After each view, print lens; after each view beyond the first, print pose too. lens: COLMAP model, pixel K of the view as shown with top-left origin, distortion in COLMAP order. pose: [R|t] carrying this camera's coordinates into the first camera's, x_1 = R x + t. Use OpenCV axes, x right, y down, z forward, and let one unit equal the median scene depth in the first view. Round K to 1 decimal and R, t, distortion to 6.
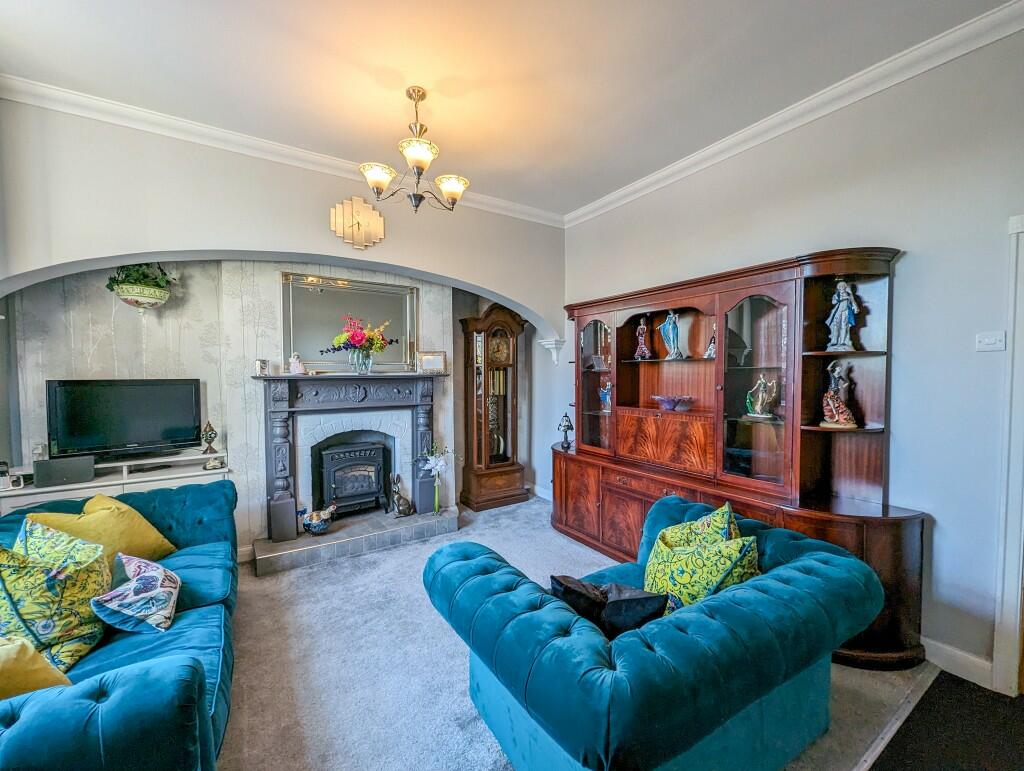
lens RADIAL K [[419.9, 0, 511.4], [0, 419.9, 386.2], [0, 0, 1]] dist [-0.001497, -0.000341]
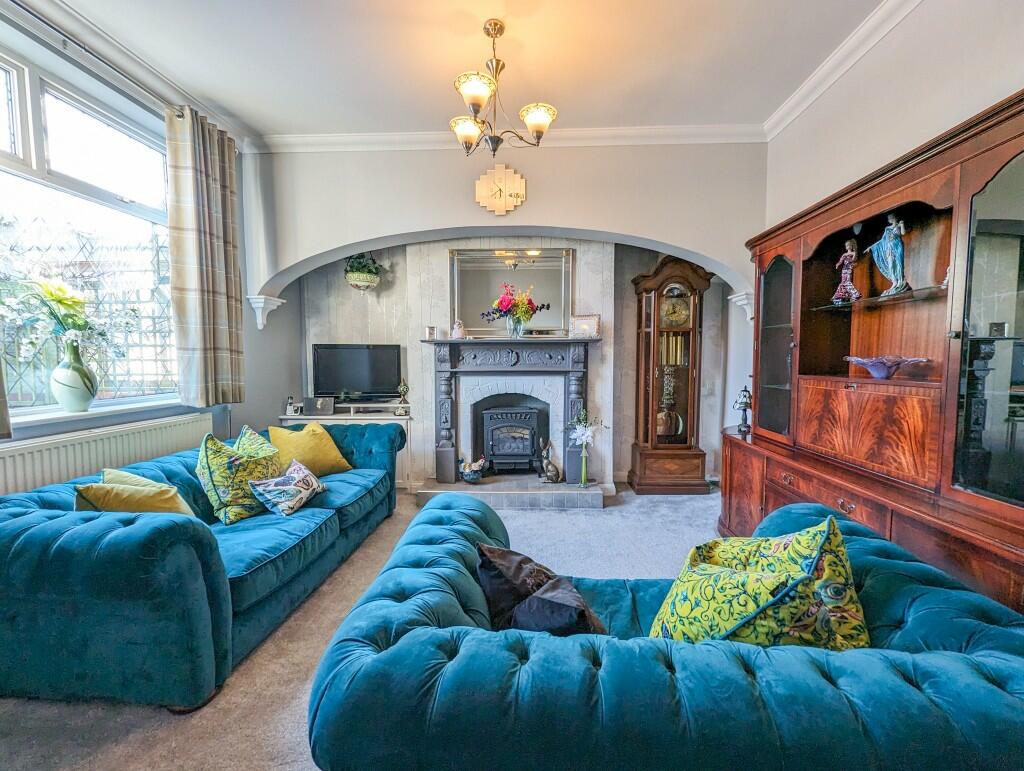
lens RADIAL K [[419.9, 0, 515.7], [0, 419.9, 385.1], [0, 0, 1]] dist [-0.001497, -0.000341]
pose [[0.820114, 0.039137, -0.570861, 0.269016], [-0.019749, 0.999000, 0.040119, 0.047387], [0.571860, -0.021628, 0.820066, 0.163938]]
